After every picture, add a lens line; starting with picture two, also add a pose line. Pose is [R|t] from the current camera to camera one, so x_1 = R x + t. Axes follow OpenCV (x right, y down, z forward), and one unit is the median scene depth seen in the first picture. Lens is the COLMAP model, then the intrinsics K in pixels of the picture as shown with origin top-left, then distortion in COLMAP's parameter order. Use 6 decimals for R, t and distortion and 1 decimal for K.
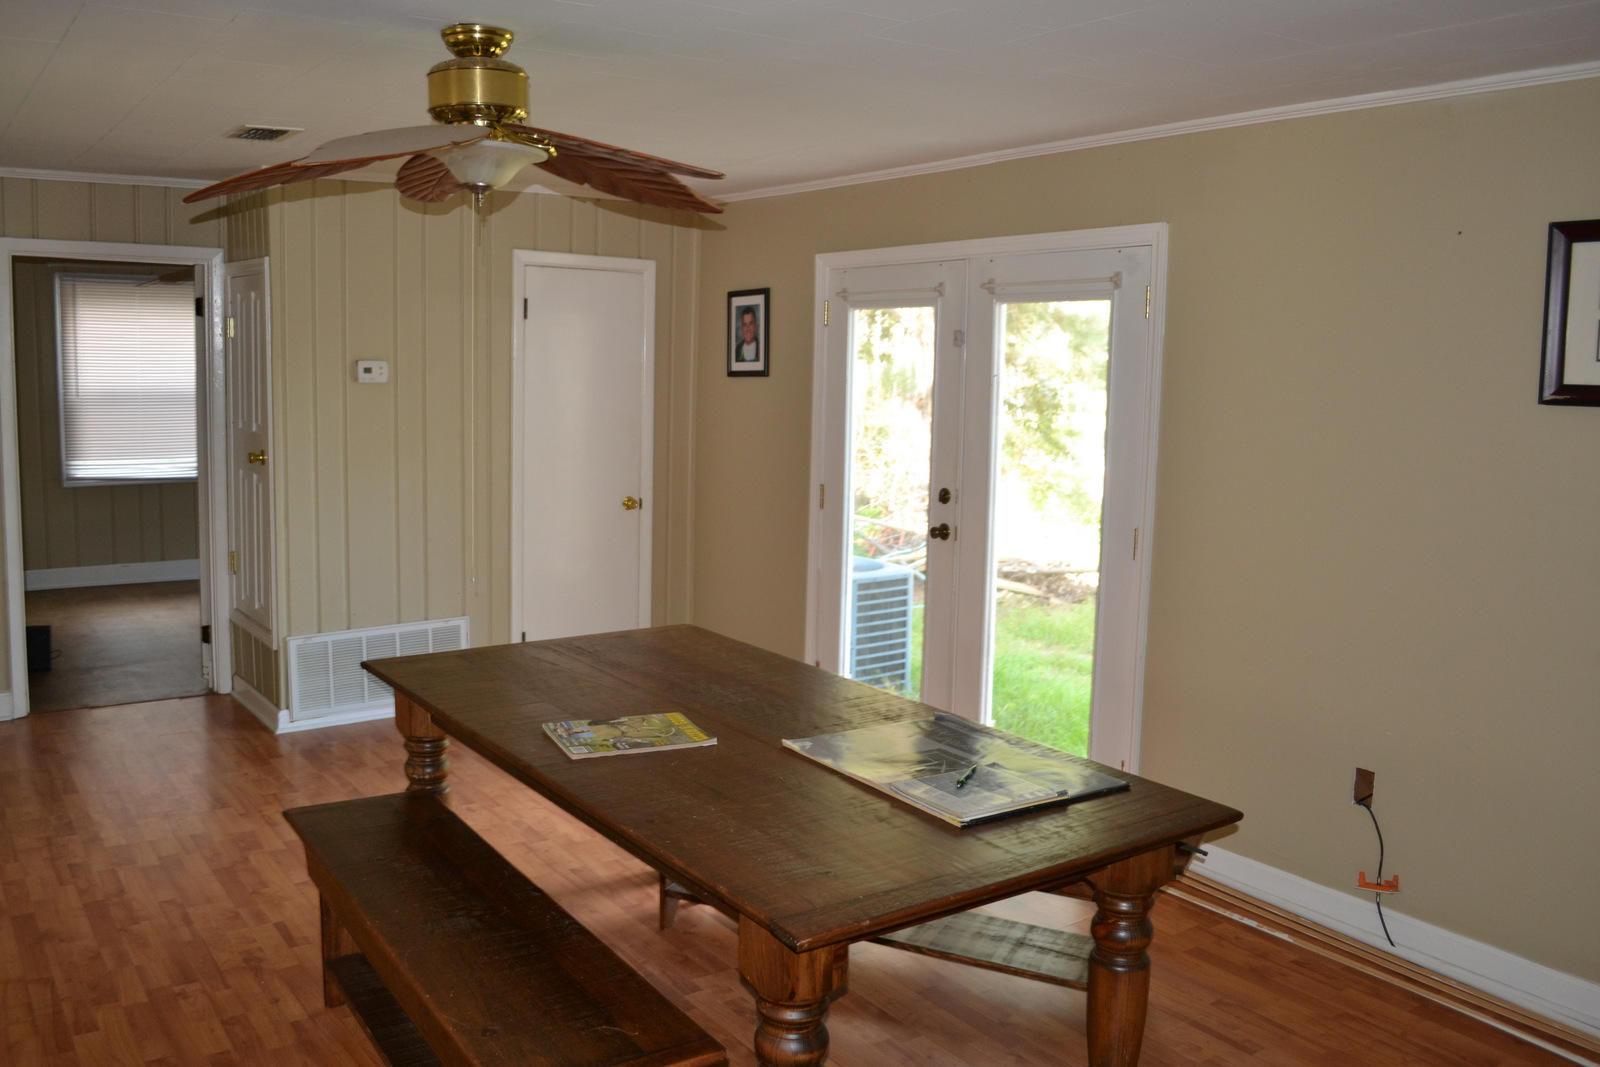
lens RADIAL K [[1353.1, 0, 800.0], [0, 1353.1, 533.5], [0, 0, 1]] dist [-0.006959, -0.004118]
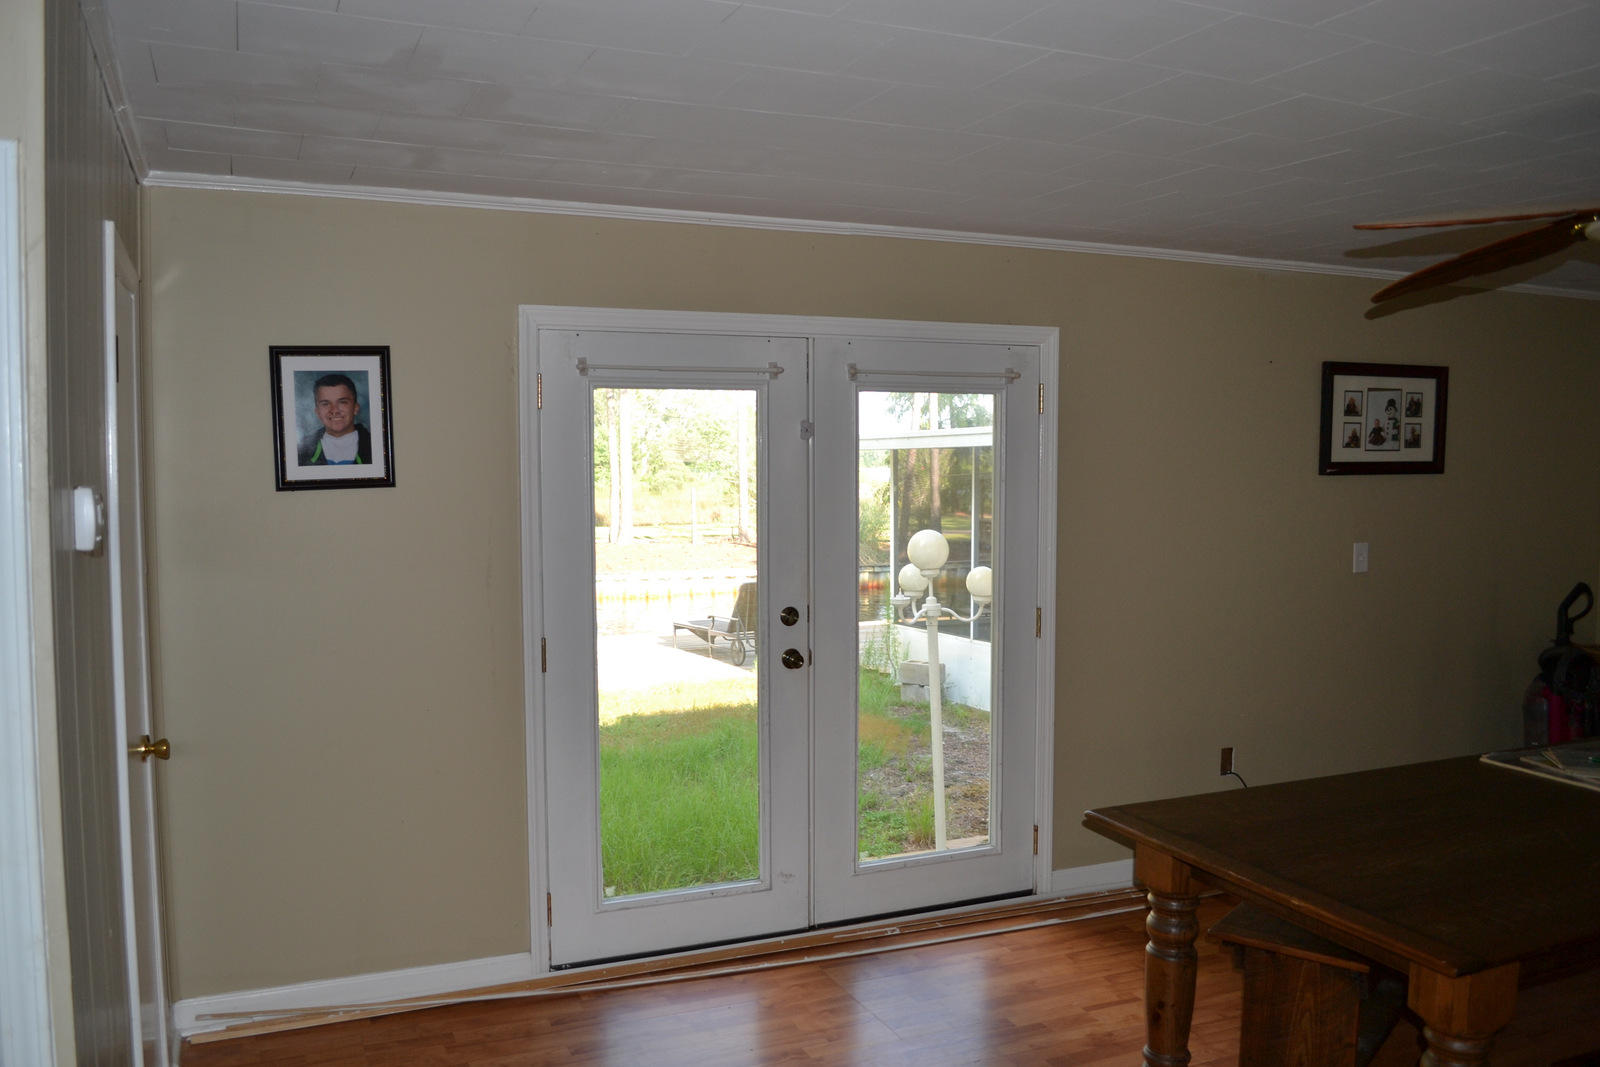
lens RADIAL K [[1286.0, 0, 799.7], [0, 1286.0, 529.7], [0, 0, 1]] dist [-0.080937, 0.006839]
pose [[0.205428, -0.071295, 0.976072, -0.613120], [0.132445, 0.990193, 0.044451, -0.106315], [-0.969669, 0.120144, 0.212856, 0.756487]]
